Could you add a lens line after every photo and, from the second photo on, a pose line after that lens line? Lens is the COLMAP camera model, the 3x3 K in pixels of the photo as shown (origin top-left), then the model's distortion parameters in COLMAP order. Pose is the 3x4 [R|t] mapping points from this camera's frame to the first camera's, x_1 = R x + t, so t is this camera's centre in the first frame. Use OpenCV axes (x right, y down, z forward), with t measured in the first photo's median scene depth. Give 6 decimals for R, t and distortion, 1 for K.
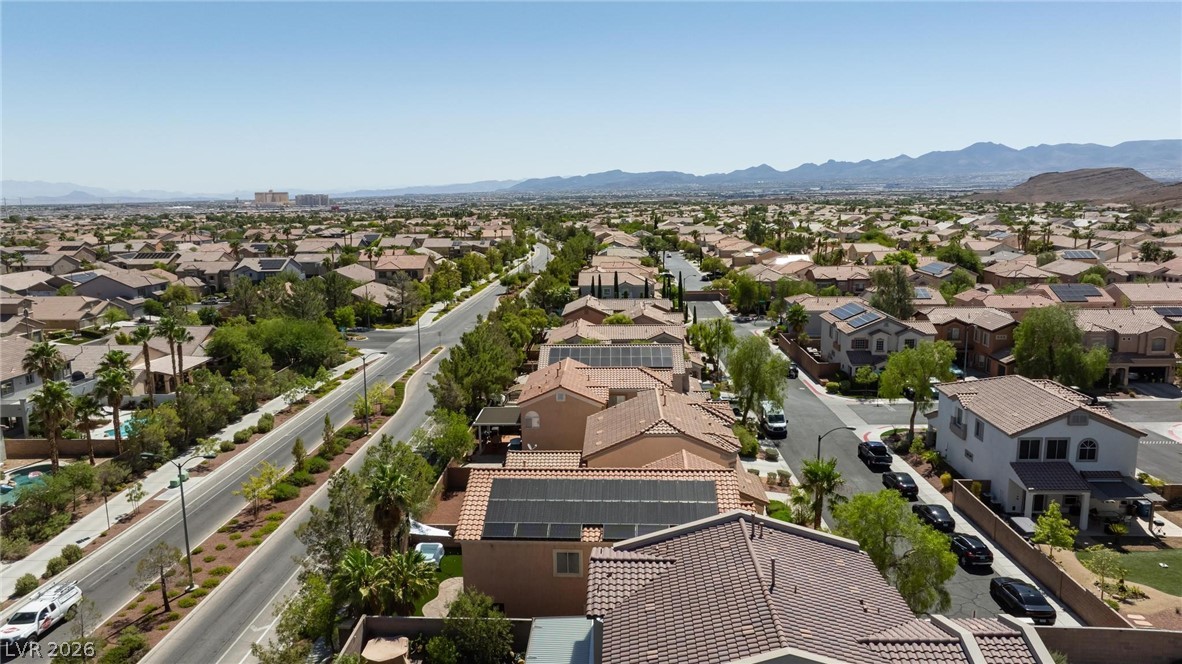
lens RADIAL K [[823.7, 0, 588.9], [0, 823.7, 325.8], [0, 0, 1]] dist [-0.025343, 0.011535]
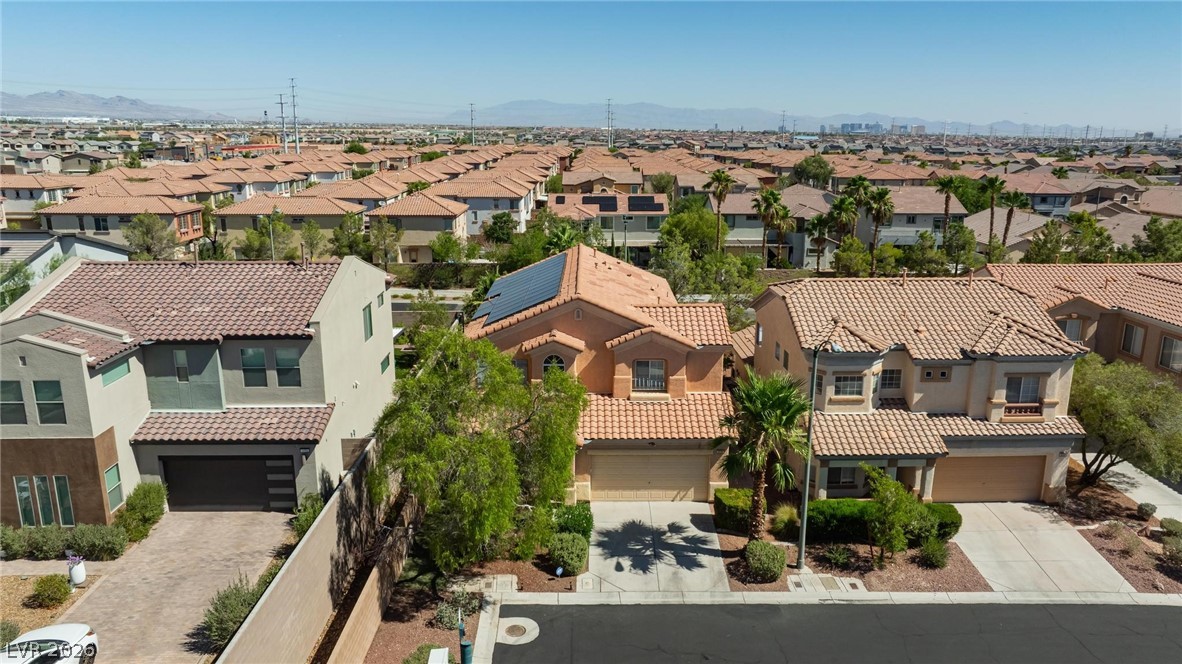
lens RADIAL K [[823.7, 0, 594.9], [0, 823.7, 324.2], [0, 0, 1]] dist [-0.025343, 0.011535]
pose [[0.057240, 0.238973, -0.969338, 0.256406], [-0.166210, 0.959661, 0.226772, 0.011110], [0.984428, 0.148134, 0.094651, 0.282435]]
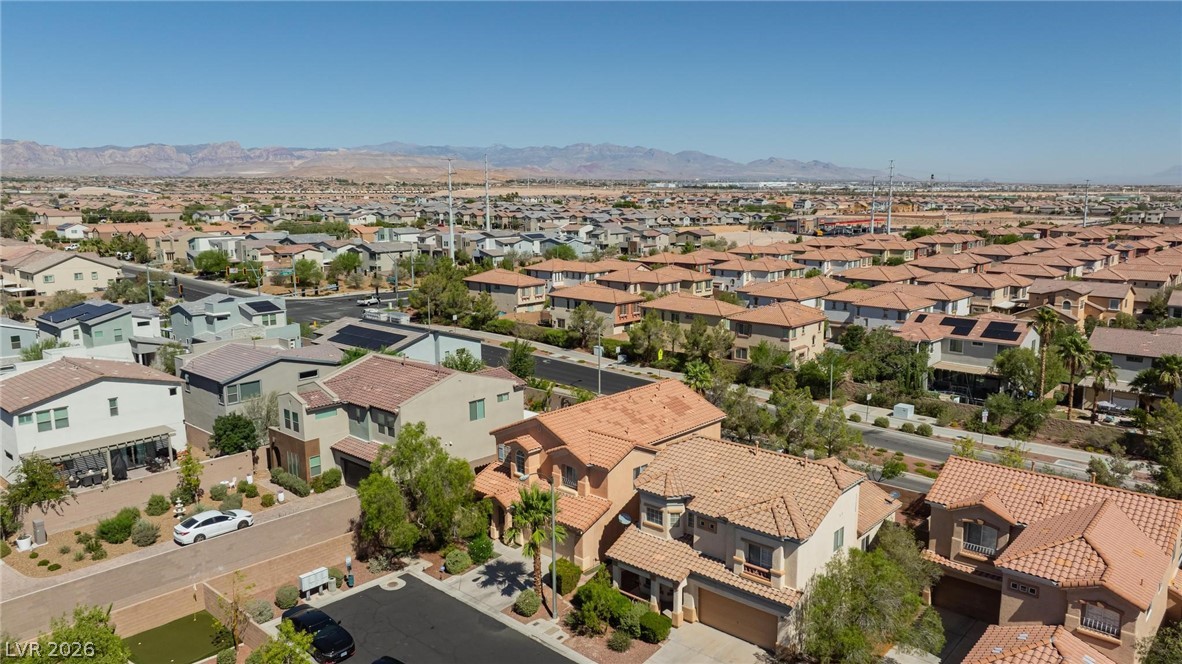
lens RADIAL K [[823.7, 0, 598.5], [0, 823.7, 334.5], [0, 0, 1]] dist [-0.025343, 0.011535]
pose [[-0.648606, 0.143418, -0.747490, 0.281883], [-0.112072, 0.953387, 0.280168, -0.078894], [0.752828, 0.265491, -0.602299, 0.515161]]
